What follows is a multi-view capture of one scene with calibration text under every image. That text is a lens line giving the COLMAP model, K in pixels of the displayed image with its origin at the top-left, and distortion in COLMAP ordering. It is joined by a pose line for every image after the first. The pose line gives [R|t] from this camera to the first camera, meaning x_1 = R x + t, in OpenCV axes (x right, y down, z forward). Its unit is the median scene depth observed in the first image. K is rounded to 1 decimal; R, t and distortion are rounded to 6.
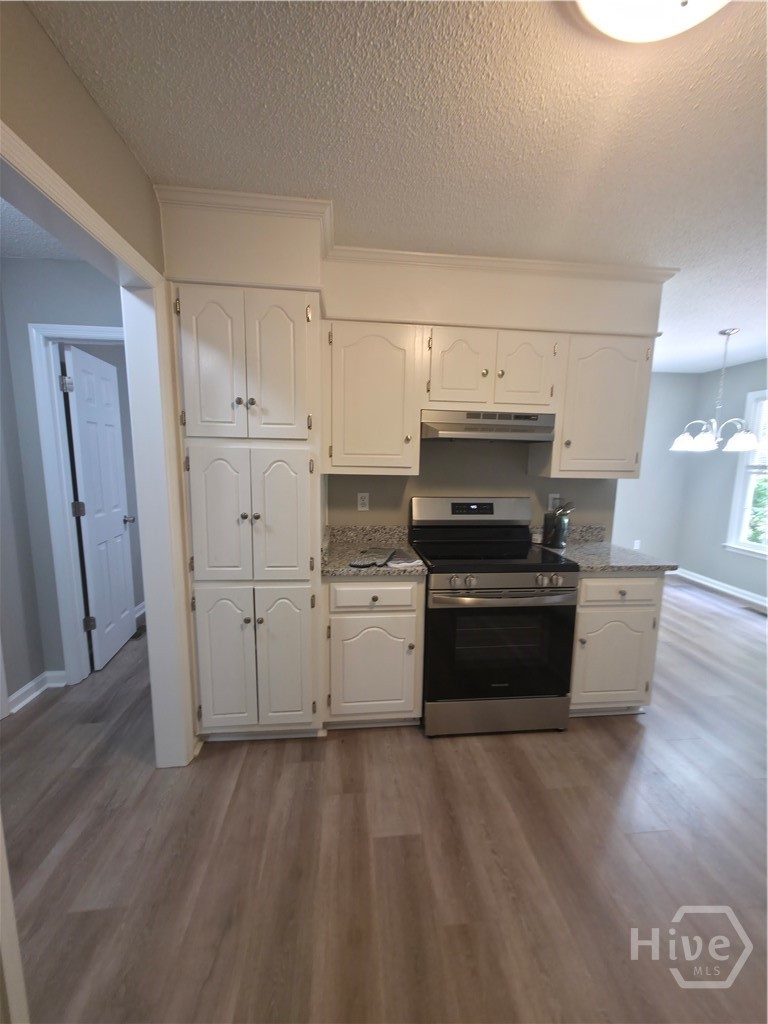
lens RADIAL K [[401.8, 0, 383.3], [0, 401.8, 515.1], [0, 0, 1]] dist [0.000037, 0.000193]
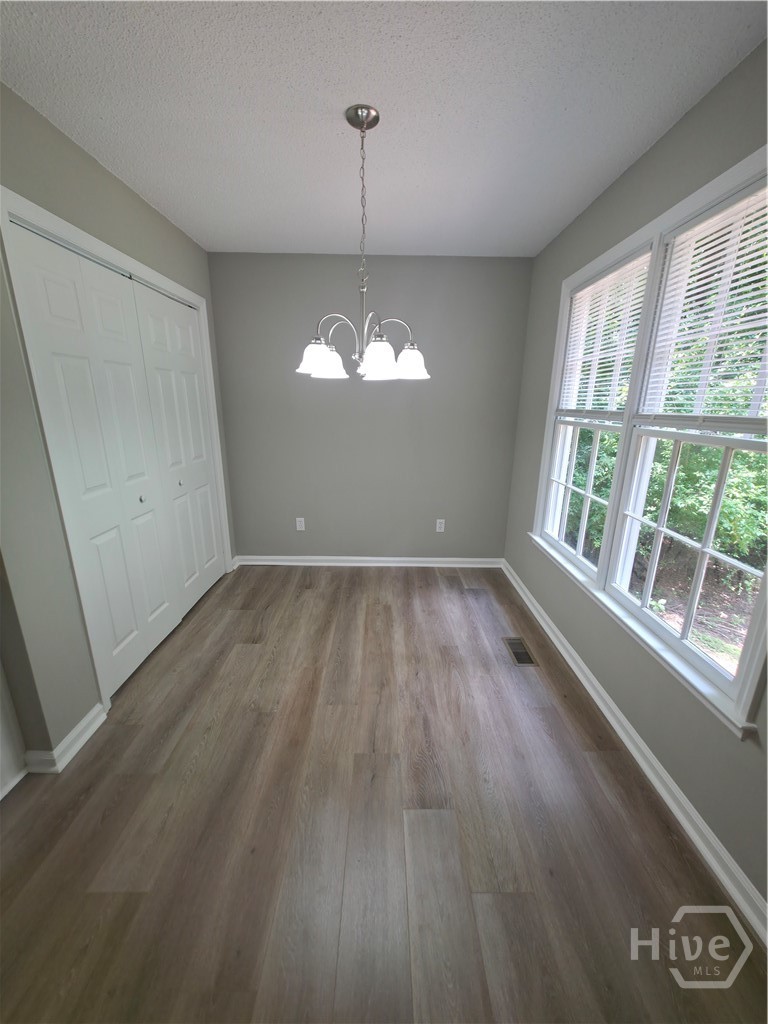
lens RADIAL K [[401.8, 0, 385.0], [0, 401.8, 516.1], [0, 0, 1]] dist [0.000037, 0.000193]
pose [[0.996249, 0.024907, -0.082873, 1.462136], [-0.013782, 0.991127, 0.132198, -0.082748], [0.085430, -0.130560, 0.987753, 0.745422]]
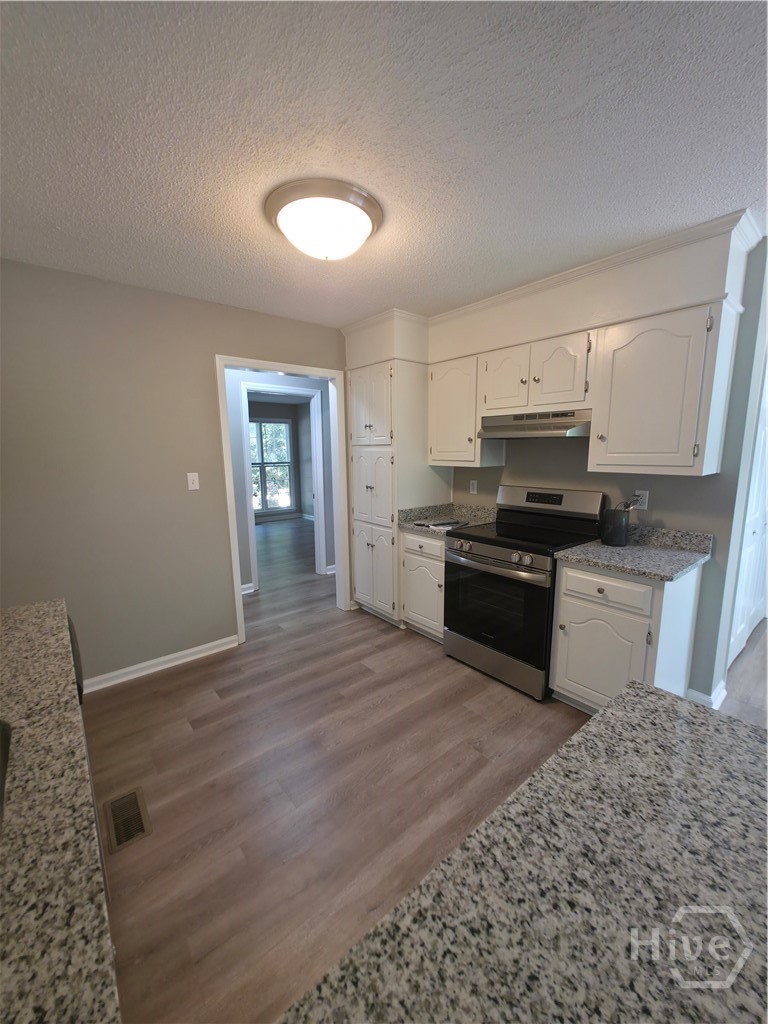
lens RADIAL K [[401.8, 0, 390.7], [0, 401.8, 514.2], [0, 0, 1]] dist [0.000037, 0.000193]
pose [[0.571108, 0.109717, -0.813510, 1.104544], [-0.099484, 0.992974, 0.064081, -0.002216], [0.814825, 0.044334, 0.578010, 0.013543]]
